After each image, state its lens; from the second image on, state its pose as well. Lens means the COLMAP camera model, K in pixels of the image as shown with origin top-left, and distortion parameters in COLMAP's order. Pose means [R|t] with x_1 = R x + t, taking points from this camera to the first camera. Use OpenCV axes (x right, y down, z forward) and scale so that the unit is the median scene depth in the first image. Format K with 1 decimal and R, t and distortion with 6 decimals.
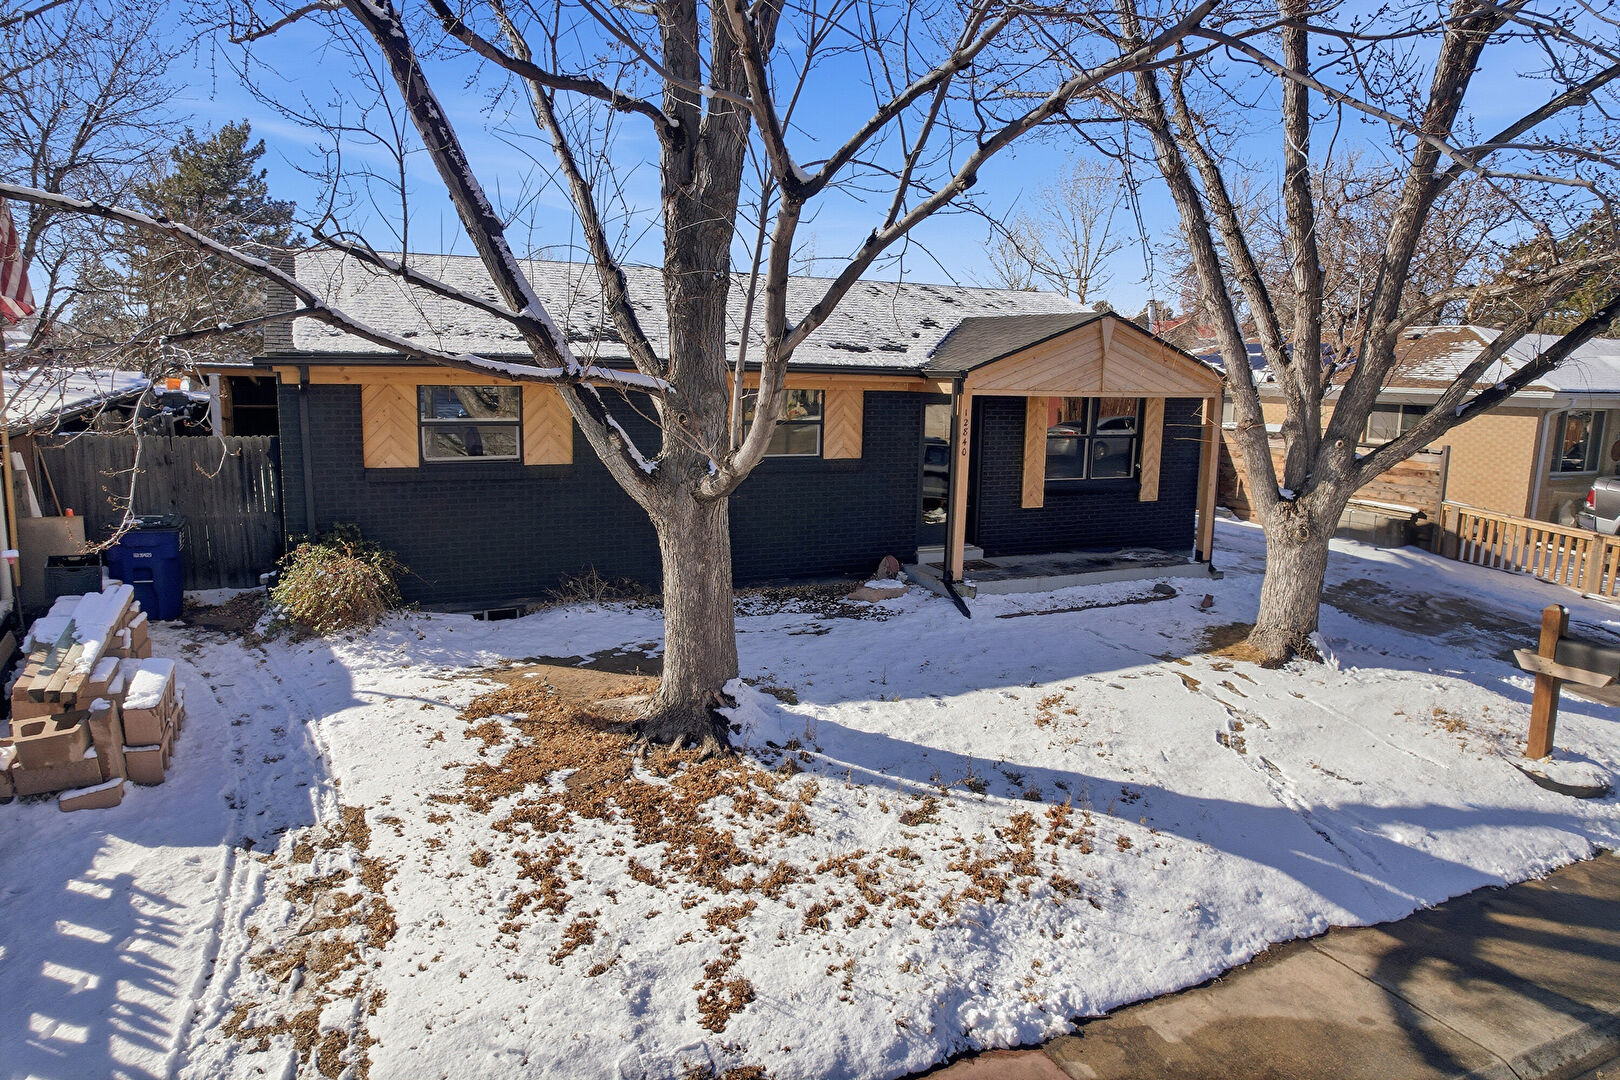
lens RADIAL K [[1036.8, 0, 810.0], [0, 1036.8, 540.0], [0, 0, 1]] dist [-0.072264, 0.066586]
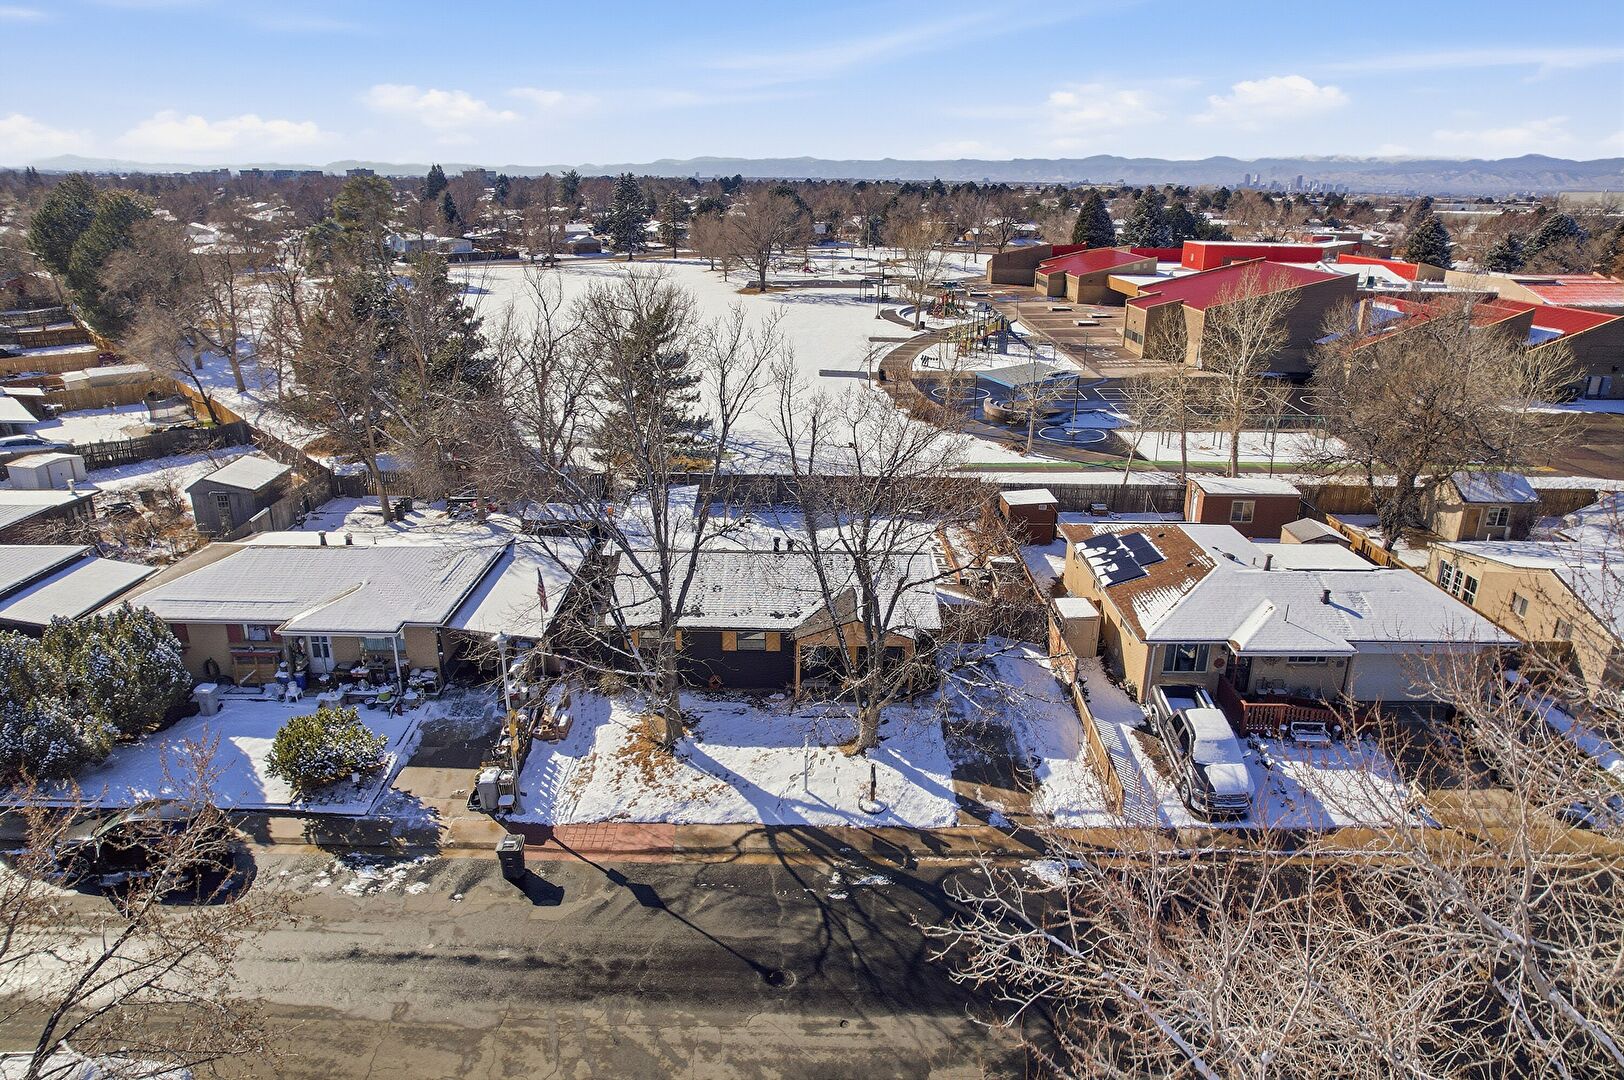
lens RADIAL K [[1039.3, 0, 812.0], [0, 1039.3, 540.0], [0, 0, 1]] dist [-0.072264, 0.066586]
pose [[0.900667, 0.132329, -0.413869, 2.187877], [-0.061853, 0.981843, 0.179326, -1.541149], [0.430084, -0.135914, 0.892499, -2.596950]]
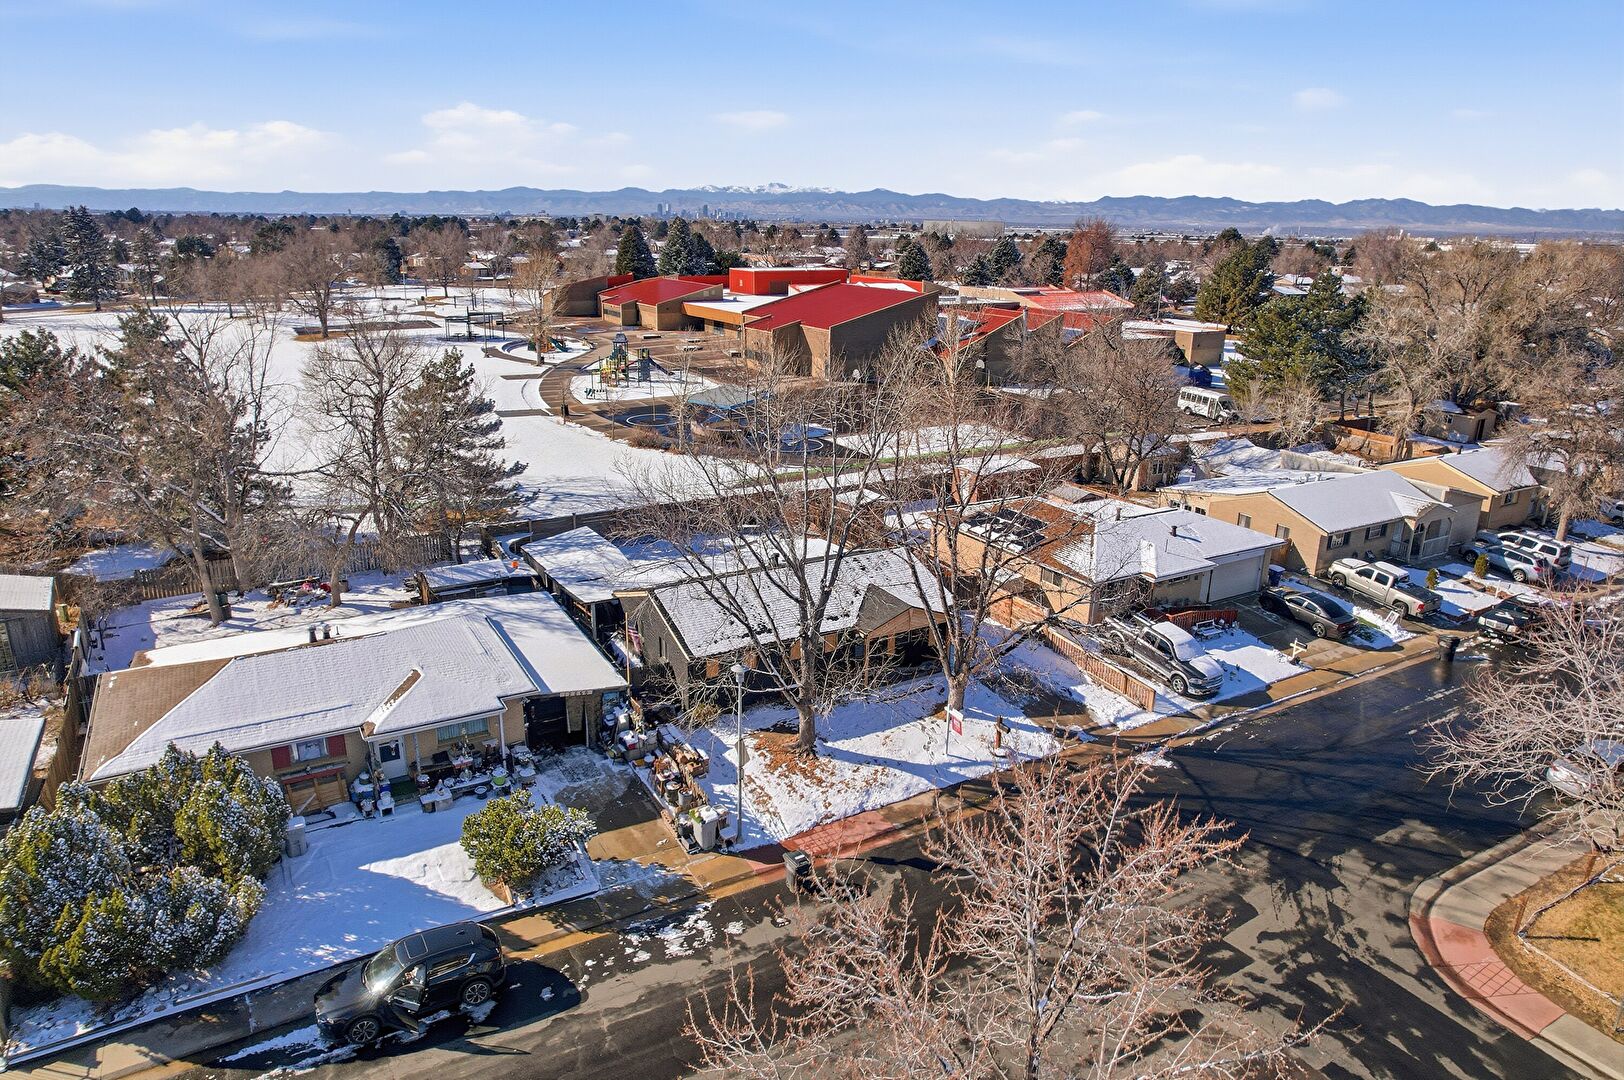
lens RADIAL K [[1039.3, 0, 812.0], [0, 1039.3, 540.0], [0, 0, 1]] dist [-0.072264, 0.066586]
pose [[0.997332, -0.027952, 0.067431, -0.391292], [0.018219, 0.989863, 0.140855, -1.461125], [-0.070685, -0.139250, 0.987731, -3.578574]]
